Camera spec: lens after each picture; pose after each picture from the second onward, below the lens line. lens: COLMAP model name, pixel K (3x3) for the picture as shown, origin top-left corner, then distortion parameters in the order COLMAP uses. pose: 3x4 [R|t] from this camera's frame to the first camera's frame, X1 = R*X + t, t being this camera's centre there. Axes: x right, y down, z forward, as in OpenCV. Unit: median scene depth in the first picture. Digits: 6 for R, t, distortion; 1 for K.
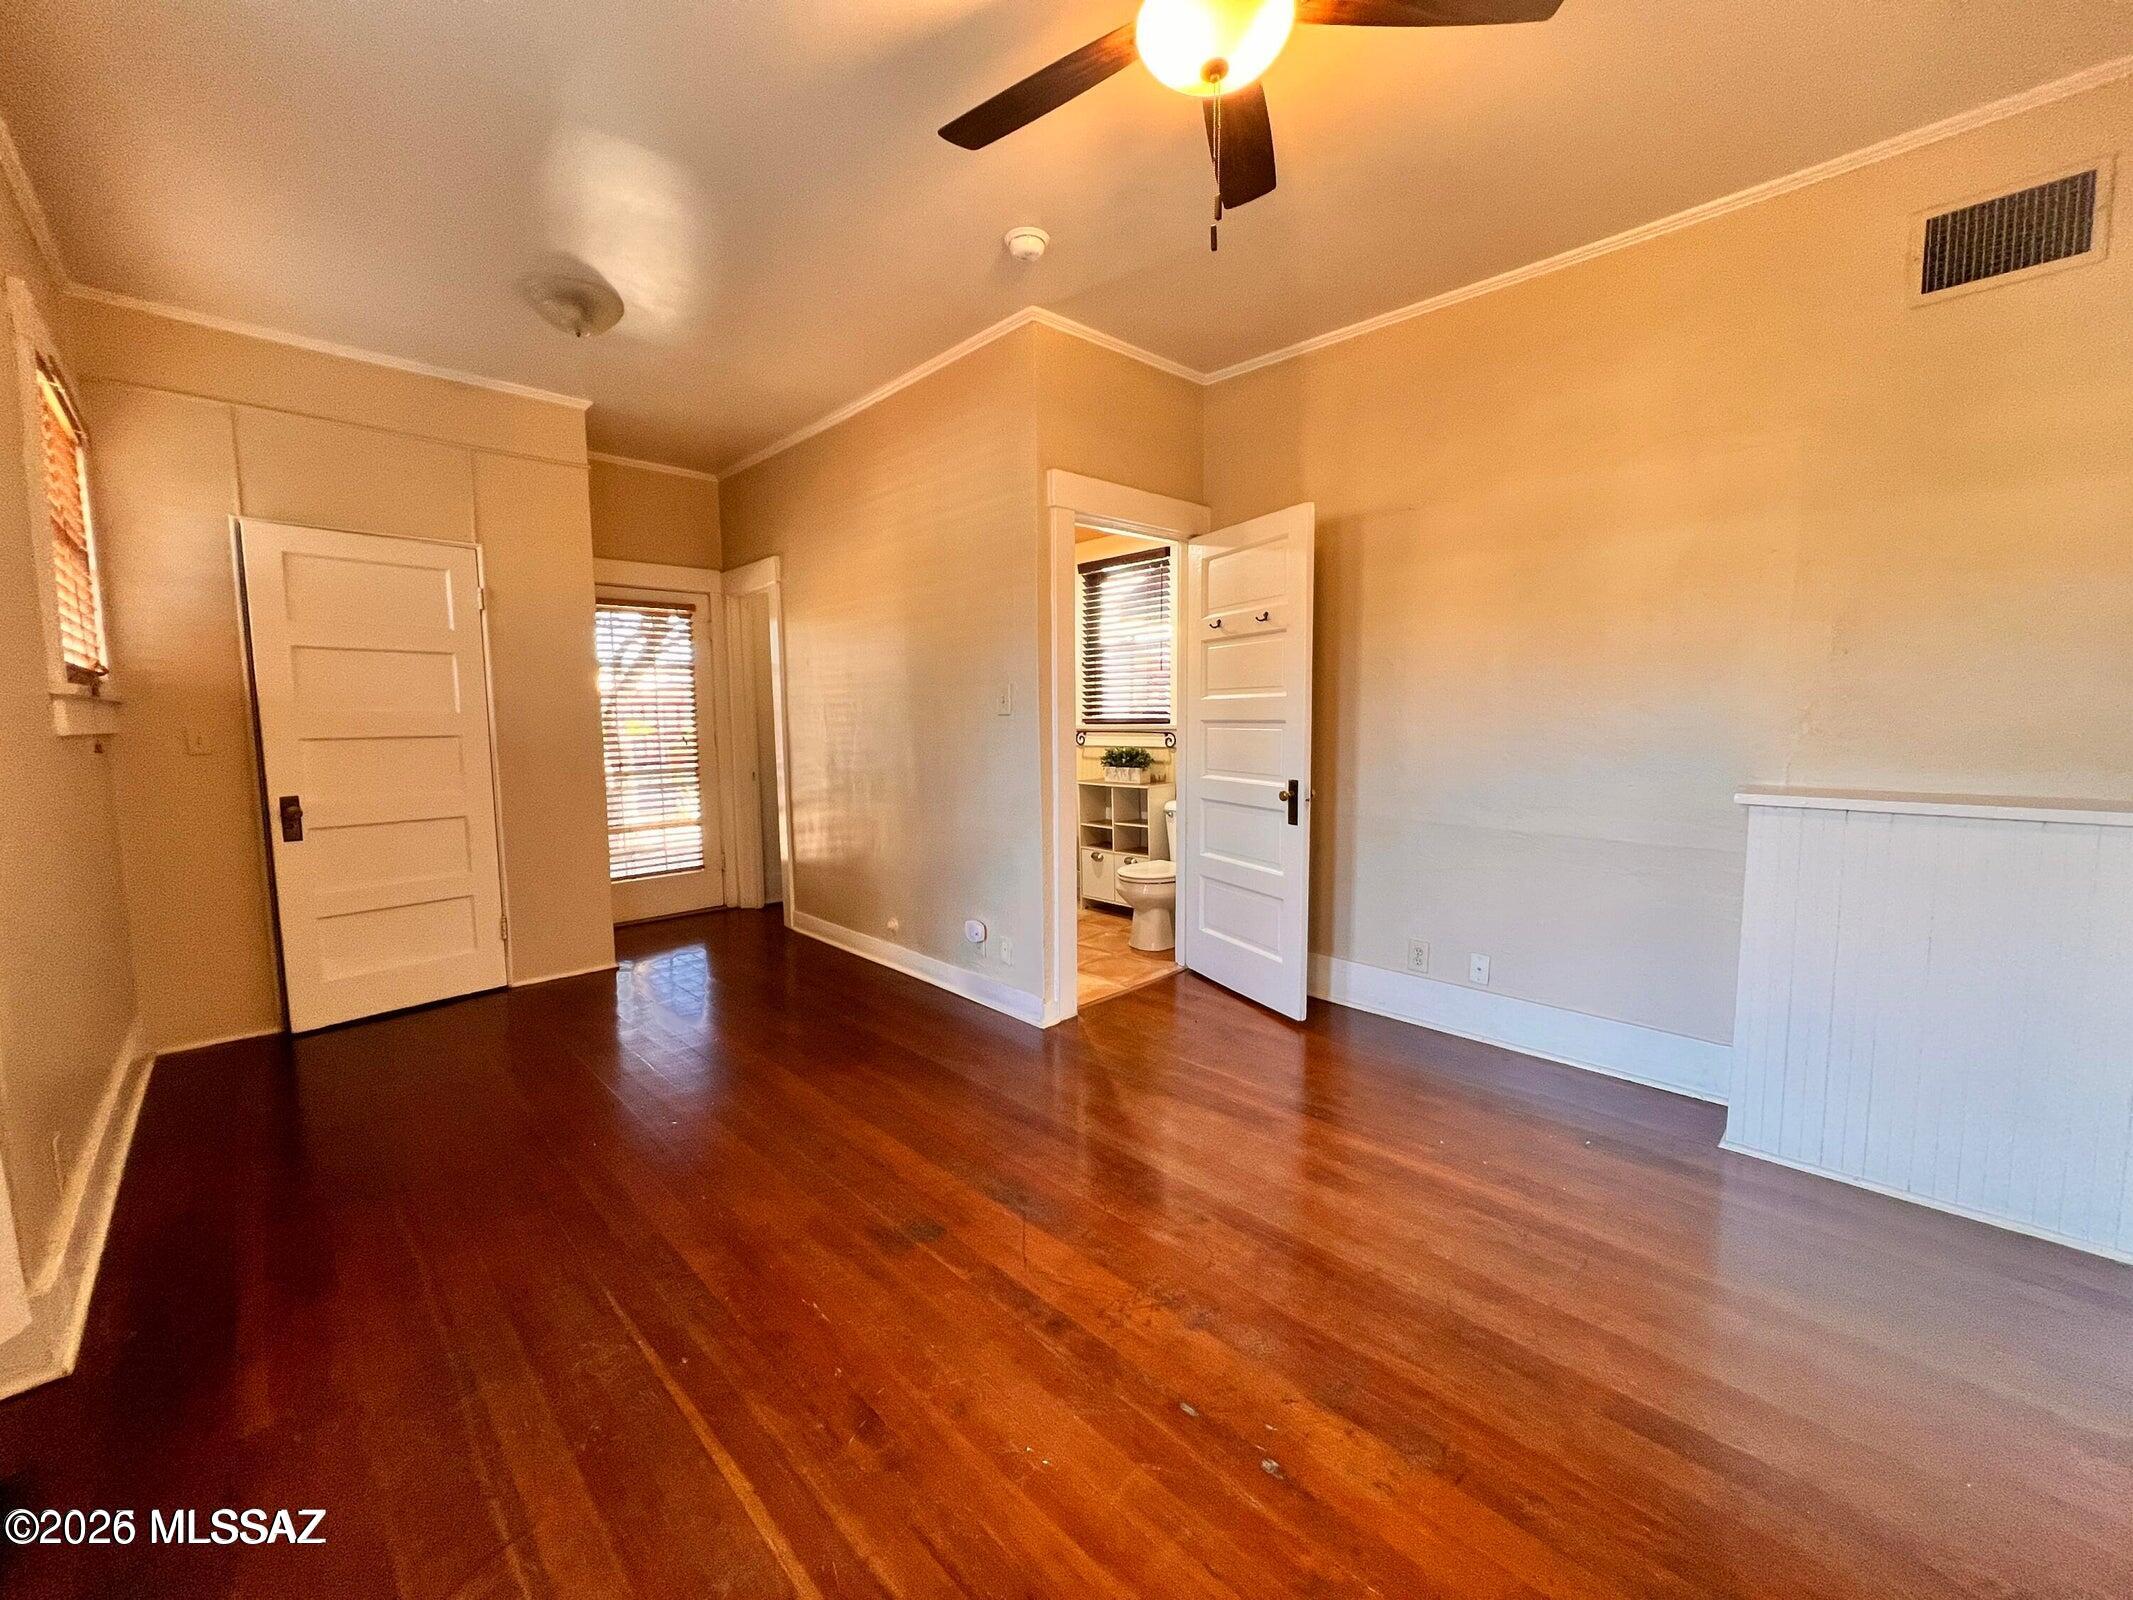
lens RADIAL K [[849.1, 0, 1062.2], [0, 849.1, 797.4], [0, 0, 1]] dist [-0.002080, -0.000056]
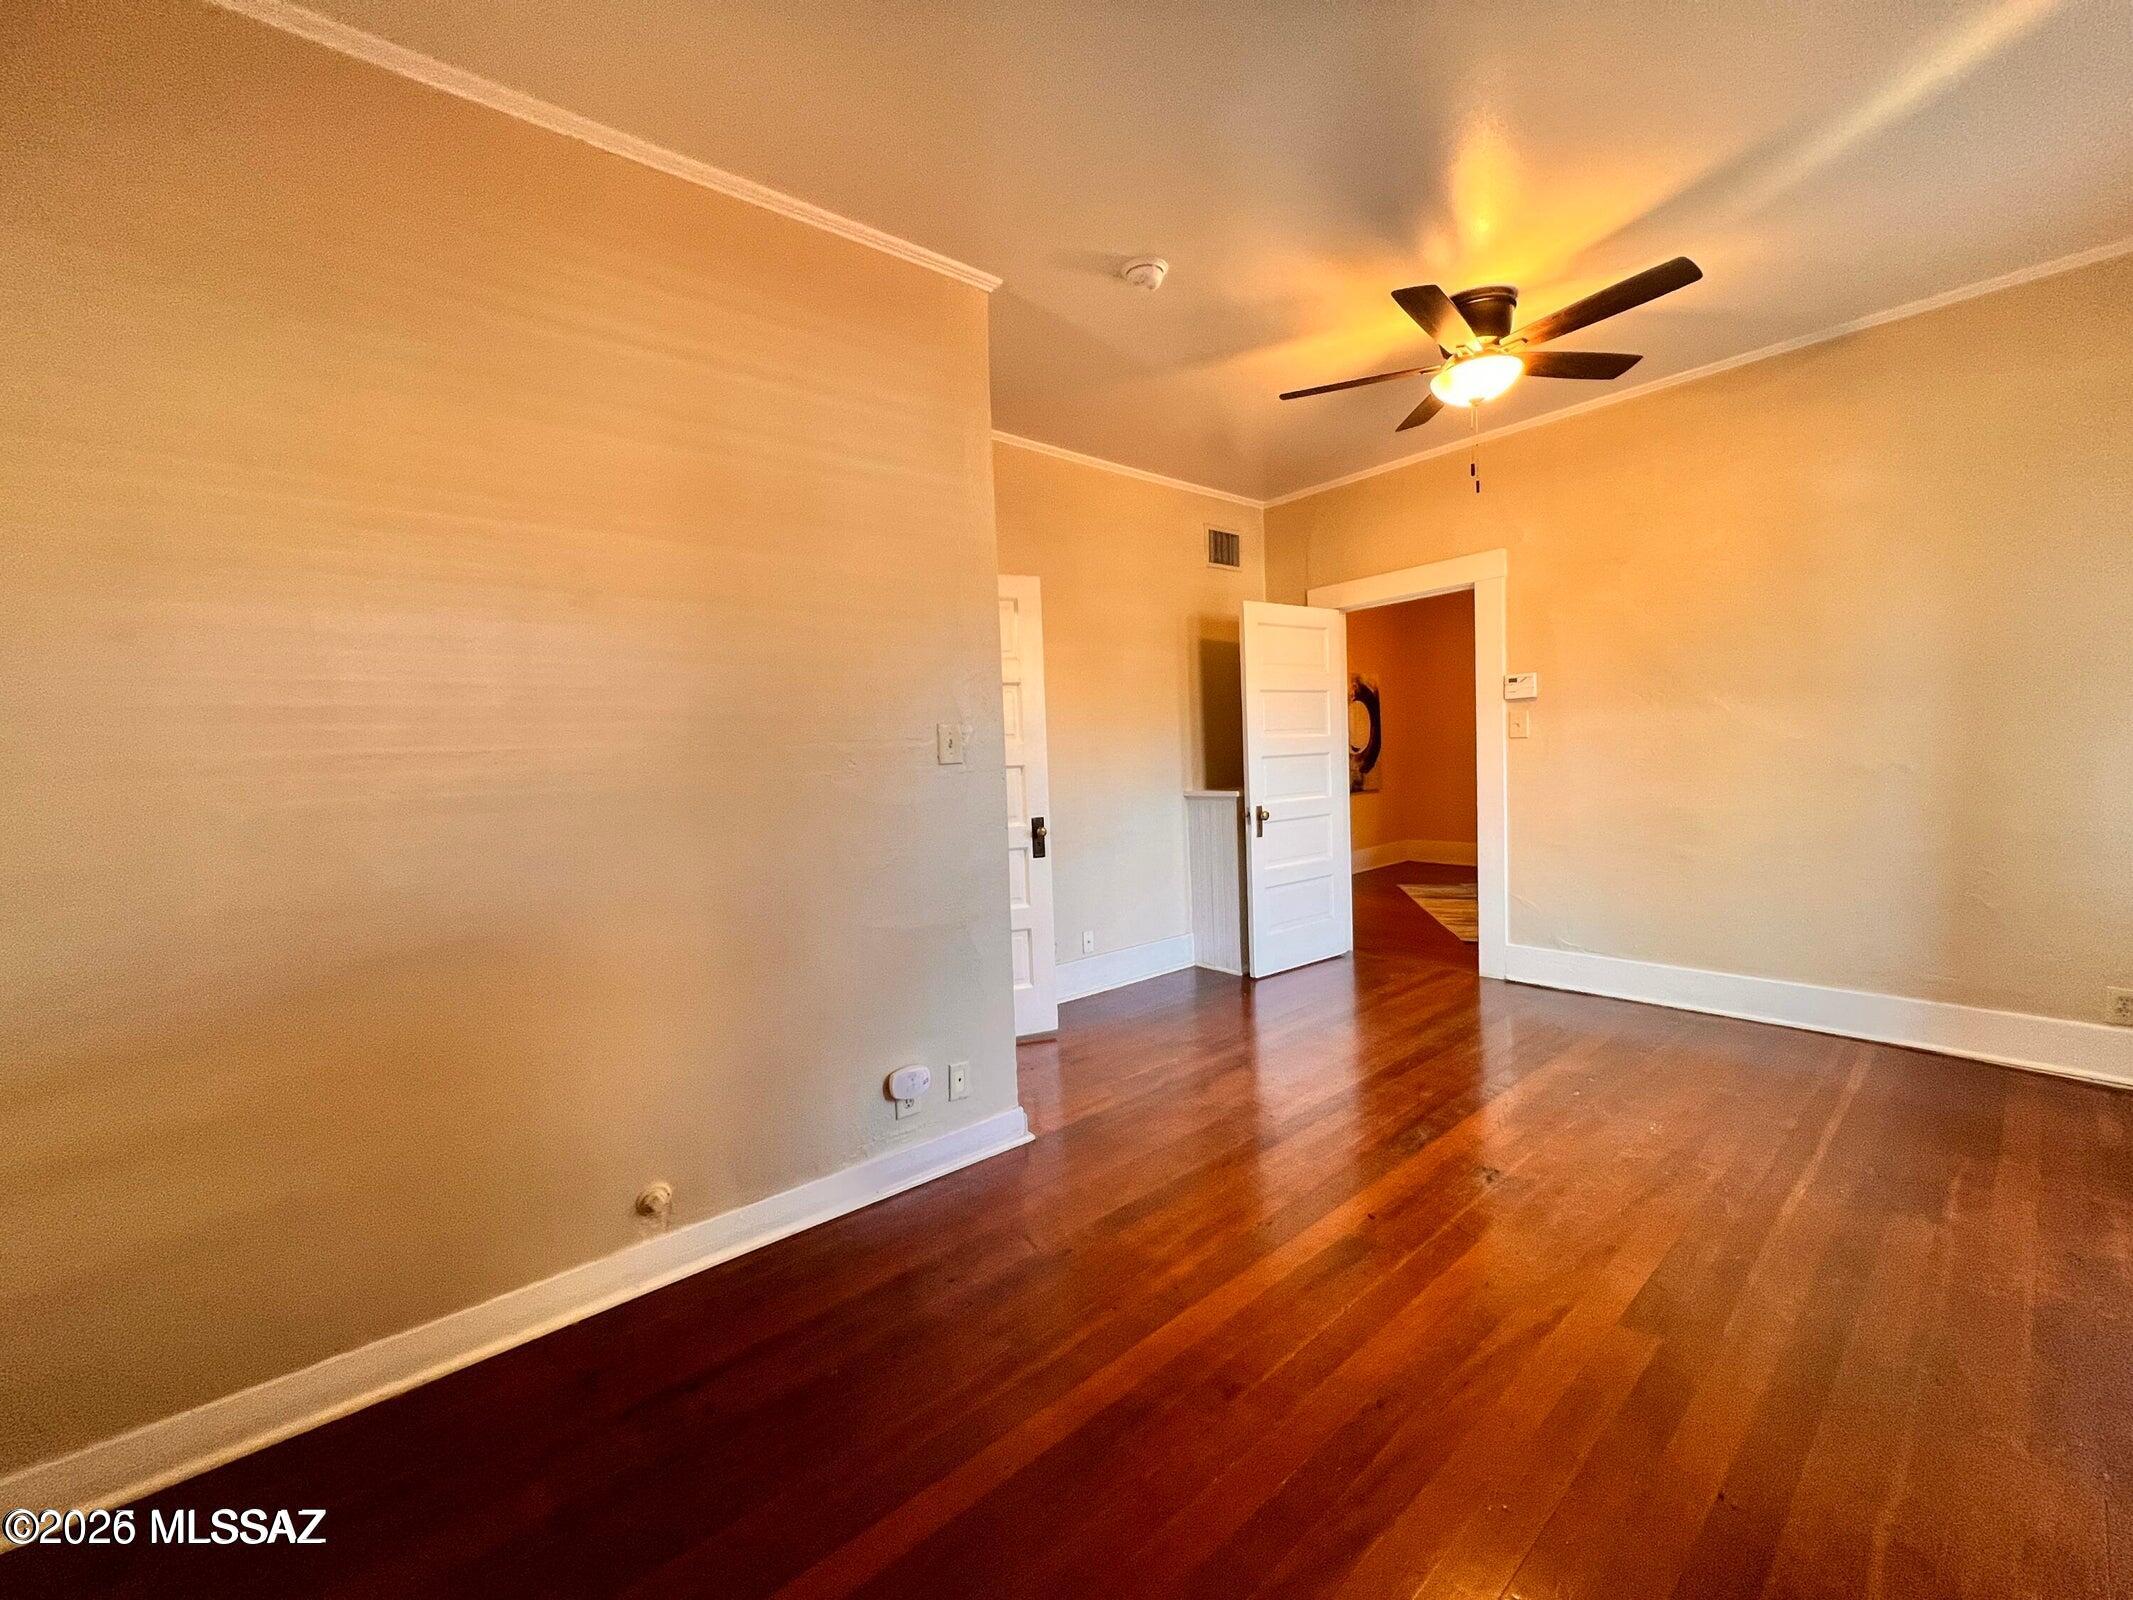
lens RADIAL K [[849.1, 0, 1062.2], [0, 849.1, 797.4], [0, 0, 1]] dist [-0.002080, -0.000056]
pose [[0.065480, -0.050098, 0.996595, -0.782432], [0.131191, 0.990502, 0.041172, -0.082580], [-0.989192, 0.128048, 0.071431, 0.824705]]
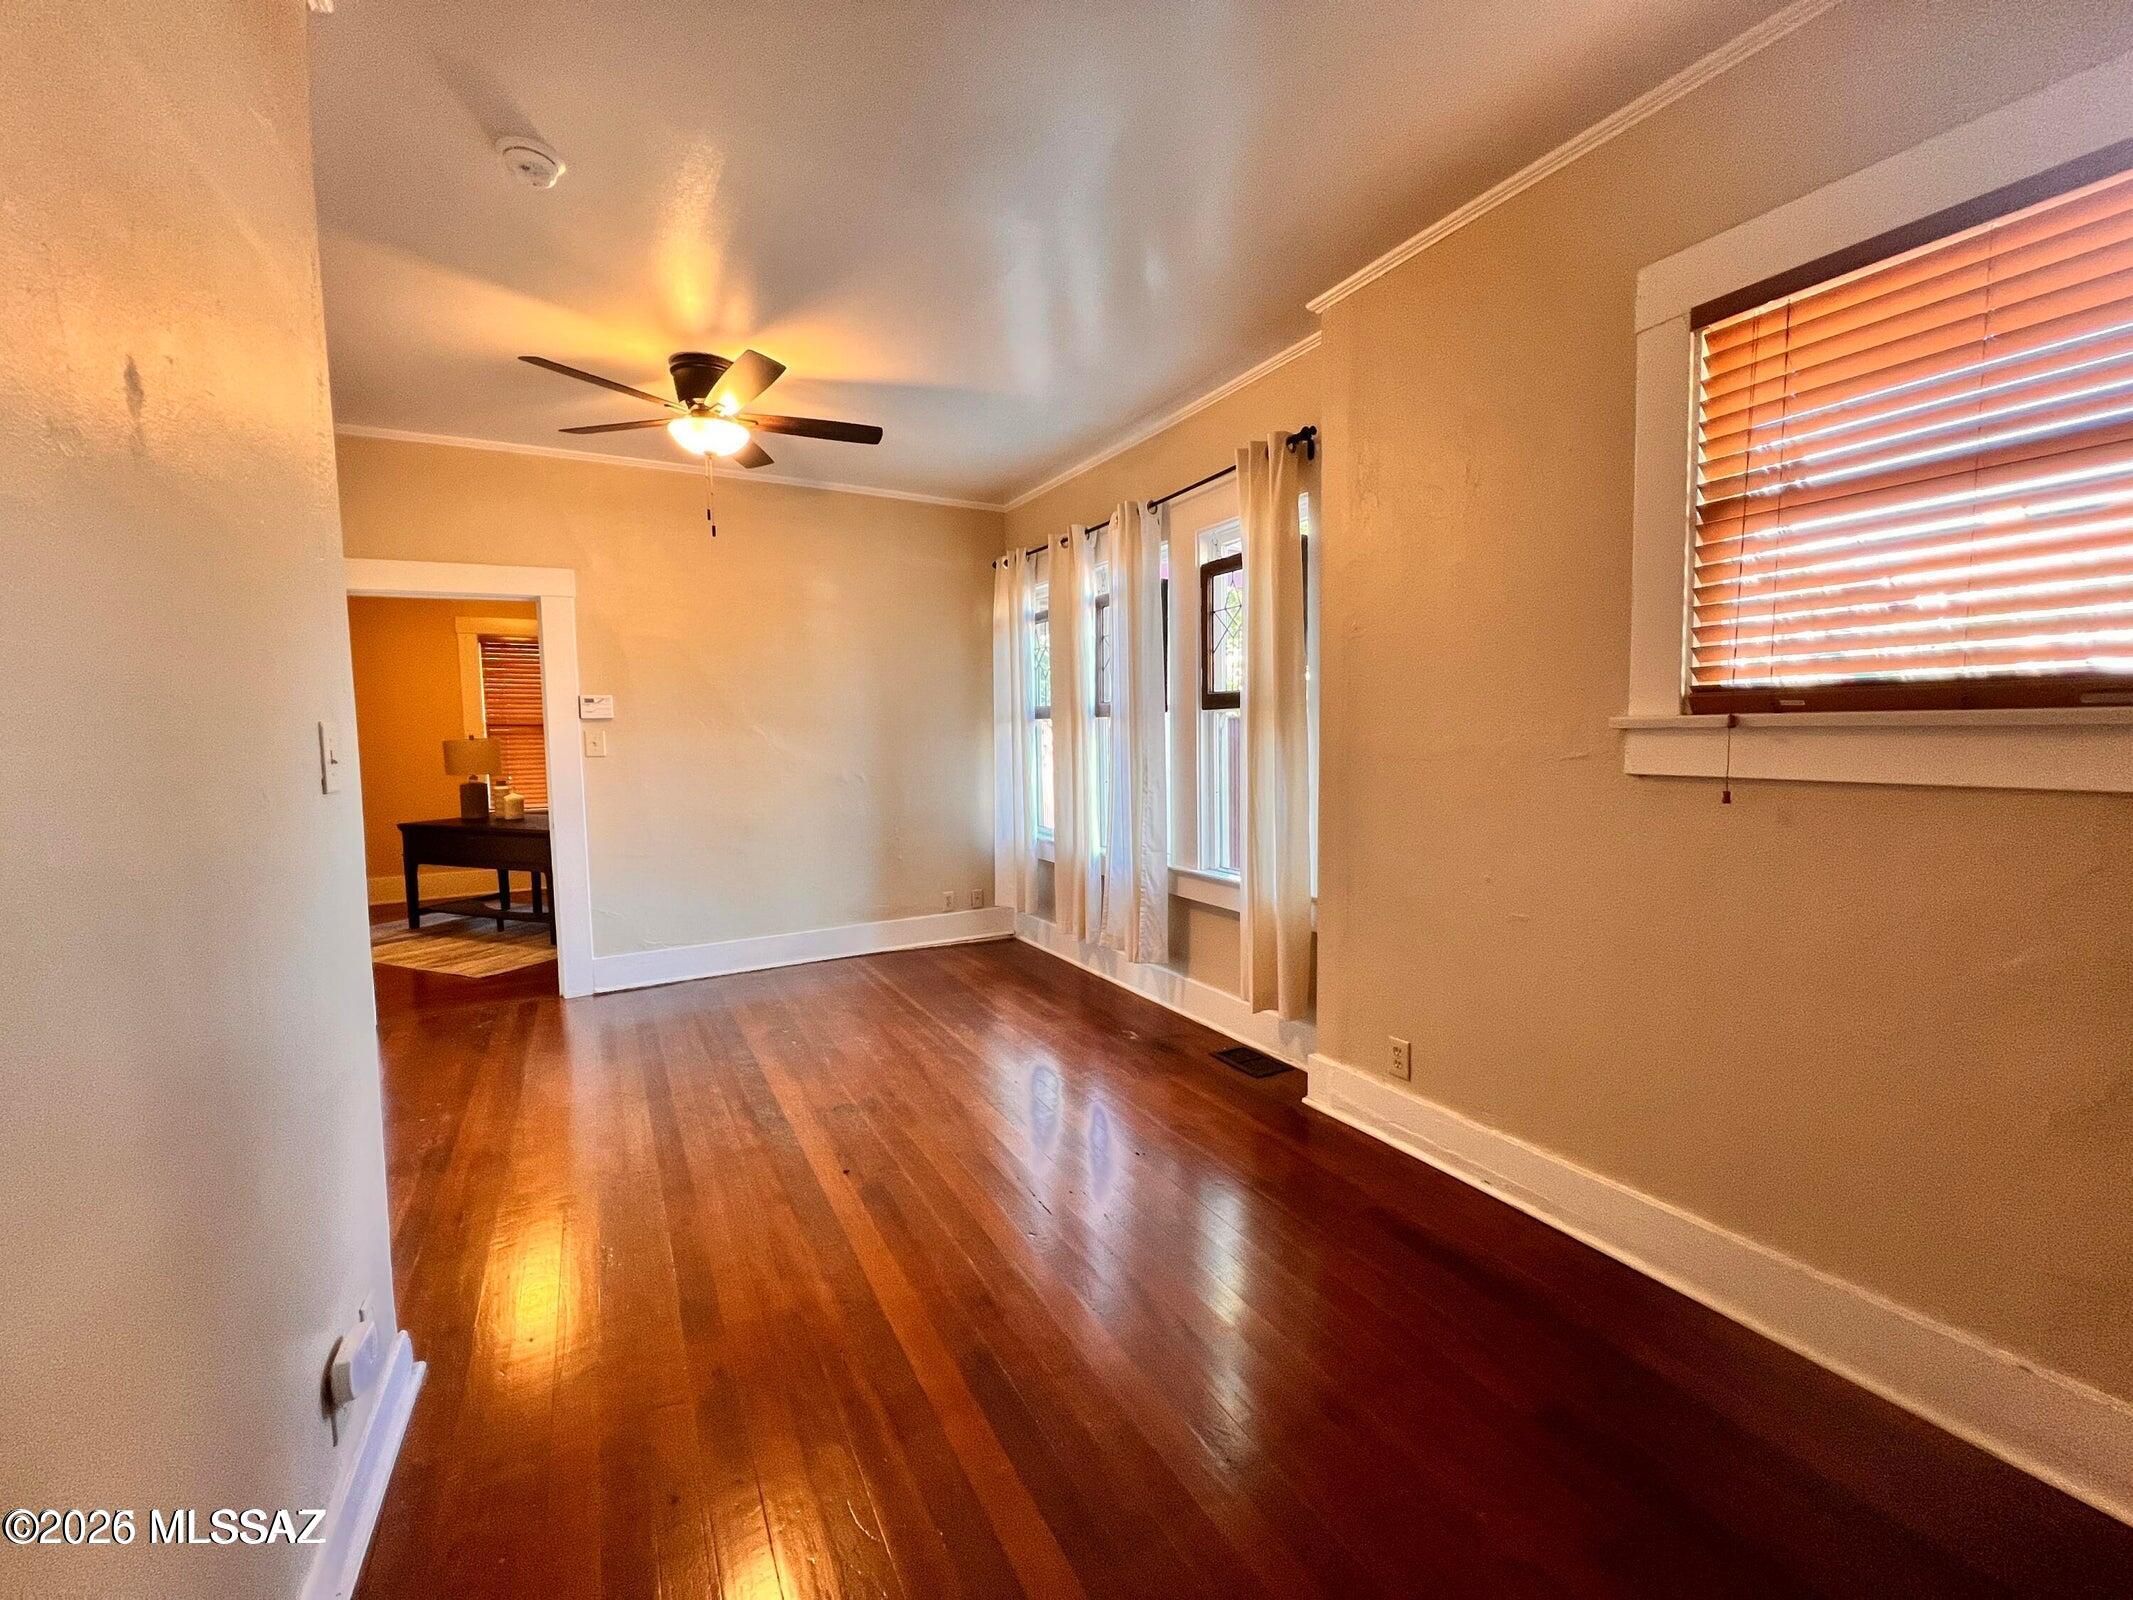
lens RADIAL K [[849.1, 0, 1062.2], [0, 849.1, 797.4], [0, 0, 1]] dist [-0.002080, -0.000056]
pose [[-0.965559, 0.003152, 0.260163, -0.522008], [0.046996, 0.985592, 0.162477, -0.141925], [-0.255903, 0.169108, -0.951796, 1.271796]]
